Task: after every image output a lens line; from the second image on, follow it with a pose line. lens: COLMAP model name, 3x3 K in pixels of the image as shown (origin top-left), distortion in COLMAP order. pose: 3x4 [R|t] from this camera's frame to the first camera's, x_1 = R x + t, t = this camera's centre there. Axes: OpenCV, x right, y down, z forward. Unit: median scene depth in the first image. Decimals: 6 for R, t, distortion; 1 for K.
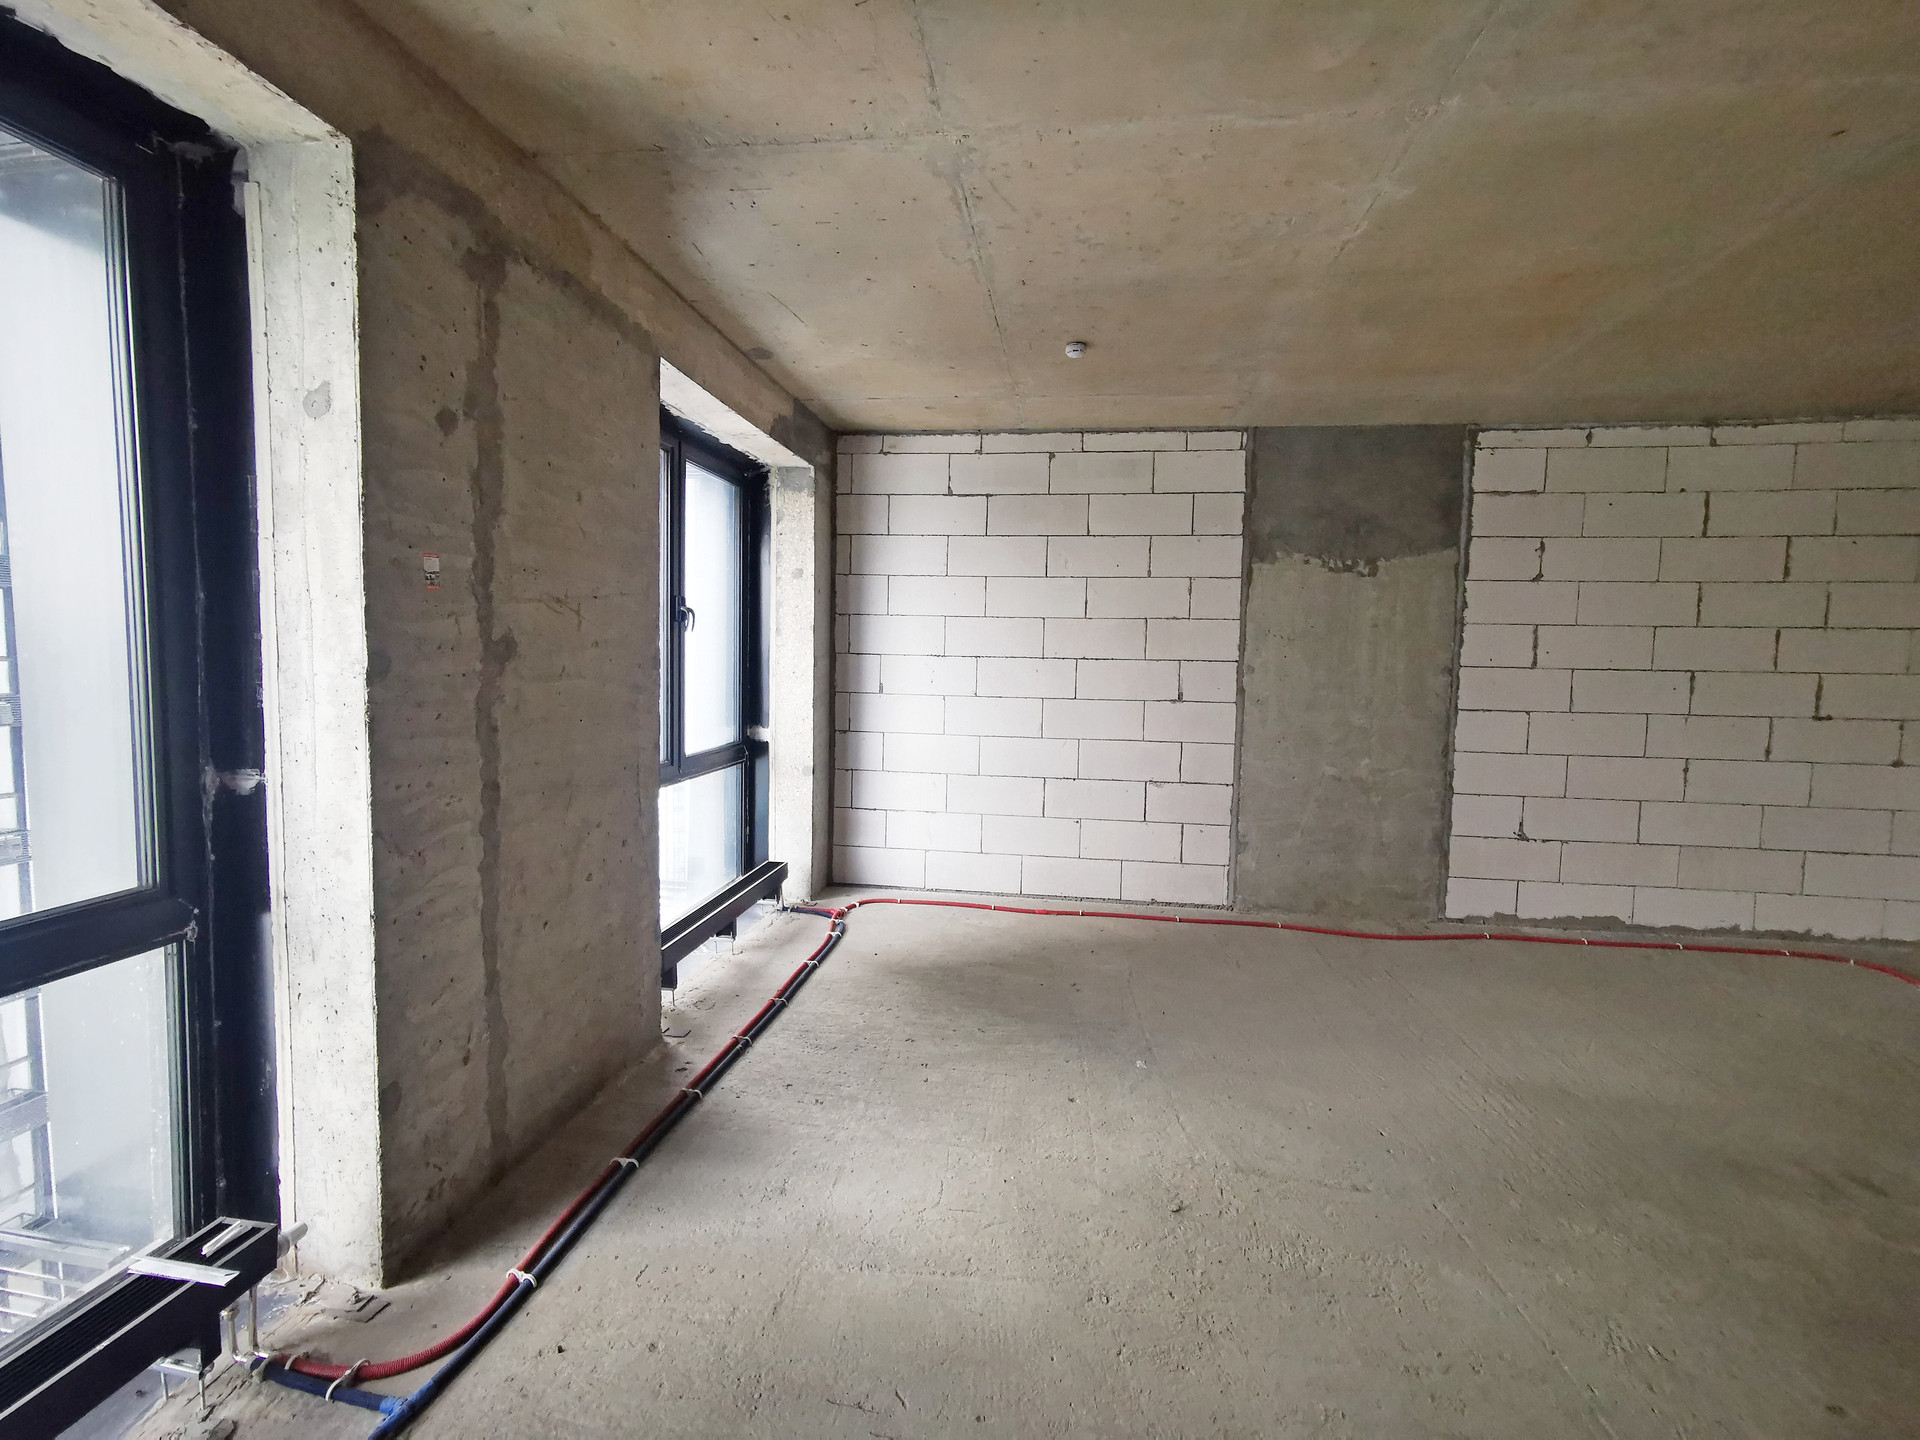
lens RADIAL K [[882.5, 0, 954.2], [0, 882.5, 718.3], [0, 0, 1]] dist [-0.000266, 0.001248]
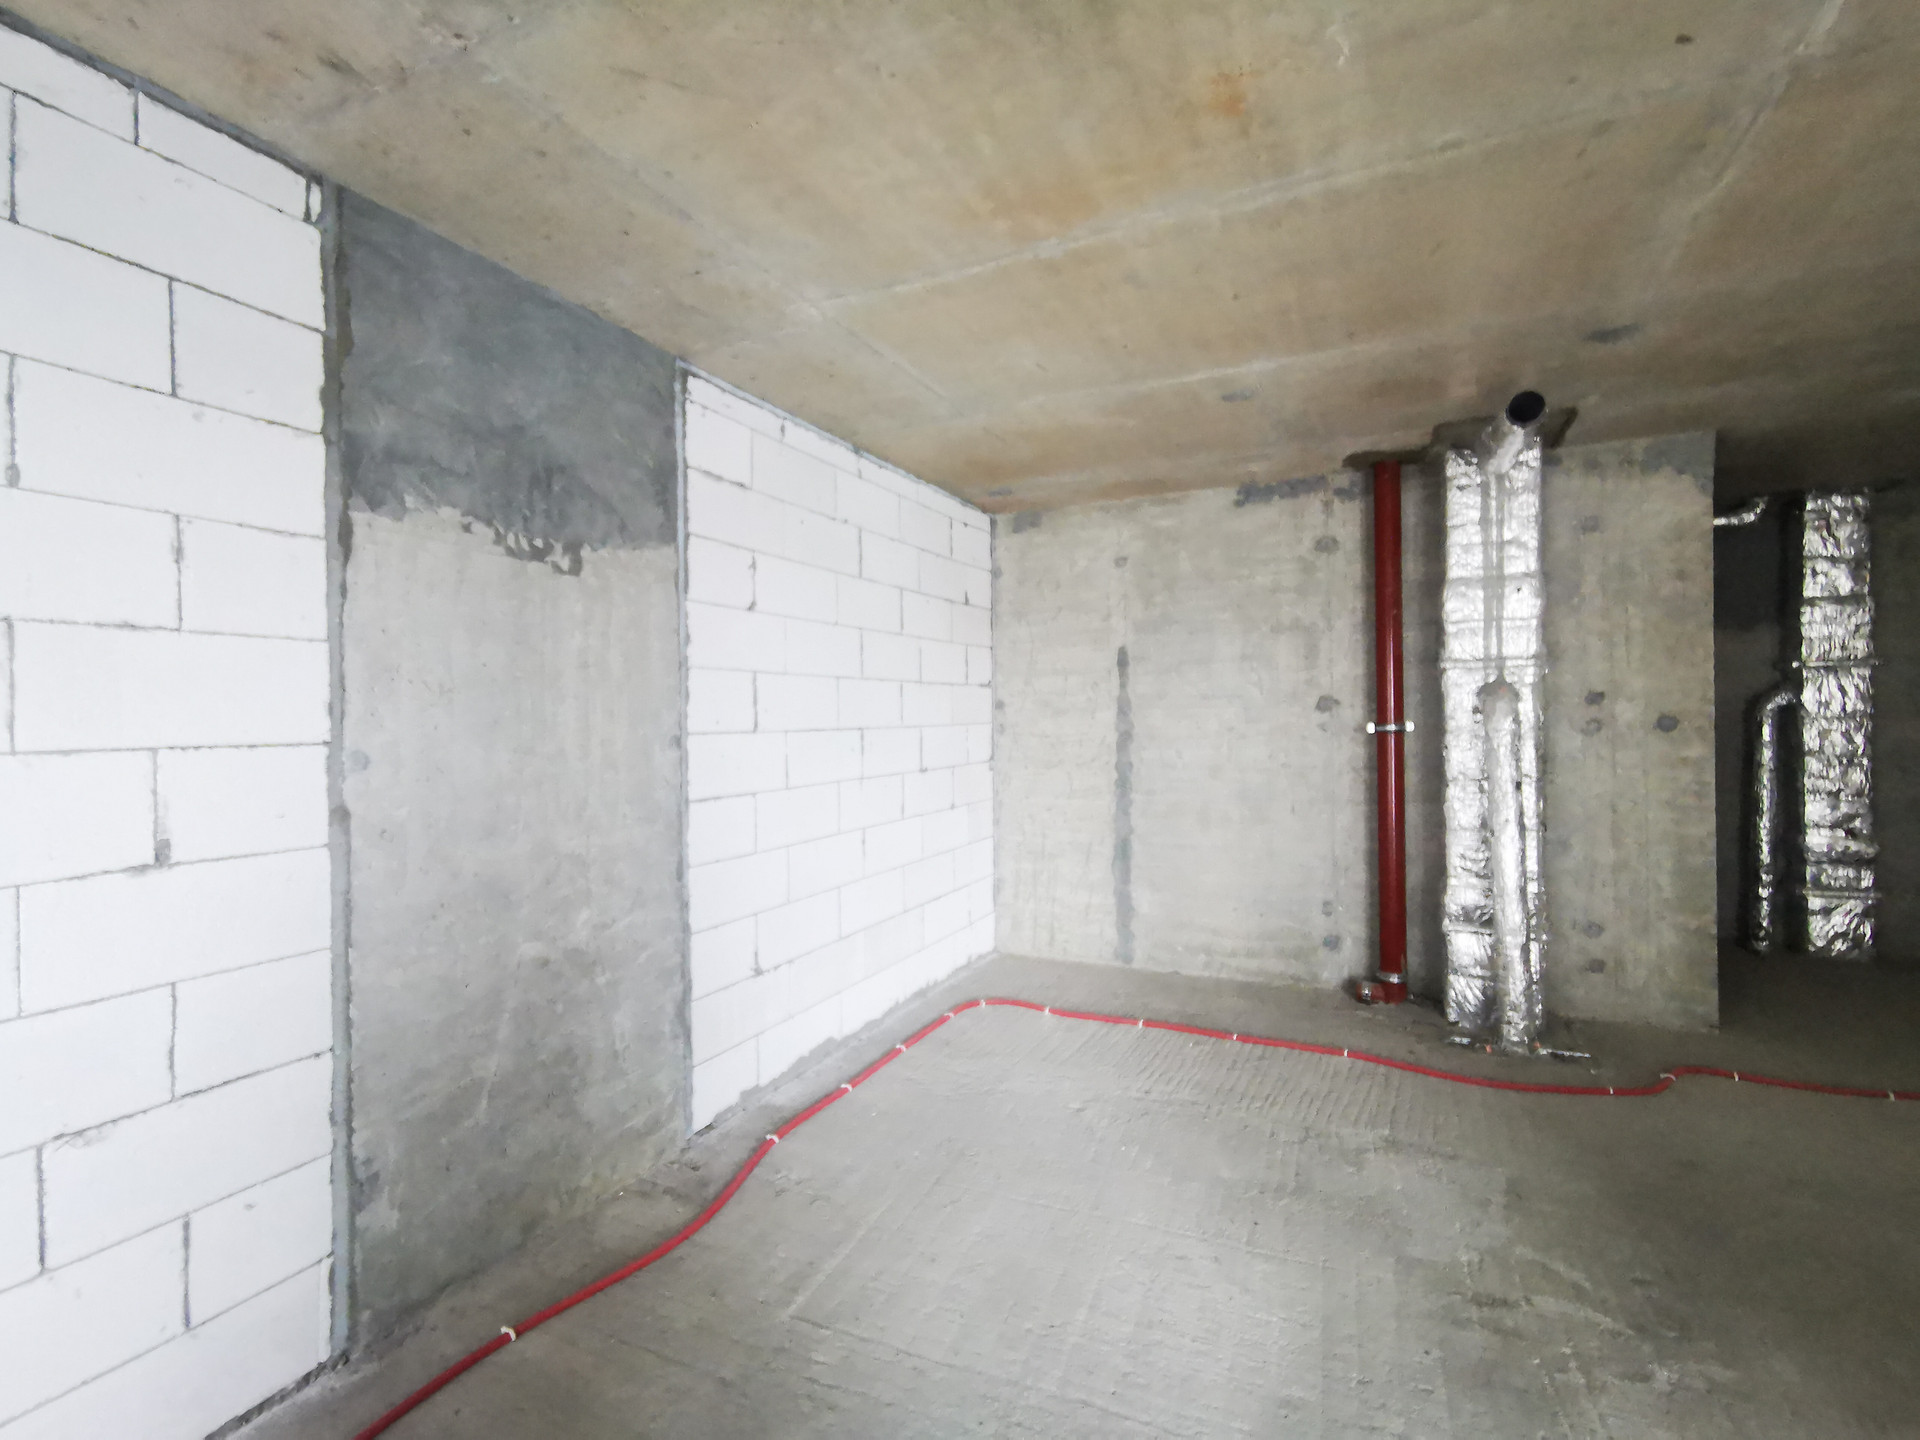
lens RADIAL K [[889.4, 0, 958.2], [0, 889.4, 718.6], [0, 0, 1]] dist [-0.005985, 0.009201]
pose [[0.294006, -0.024626, 0.955486, 0.017031], [0.085807, 0.996312, -0.000725, -0.052439], [-0.951944, 0.082200, 0.295035, 0.625442]]
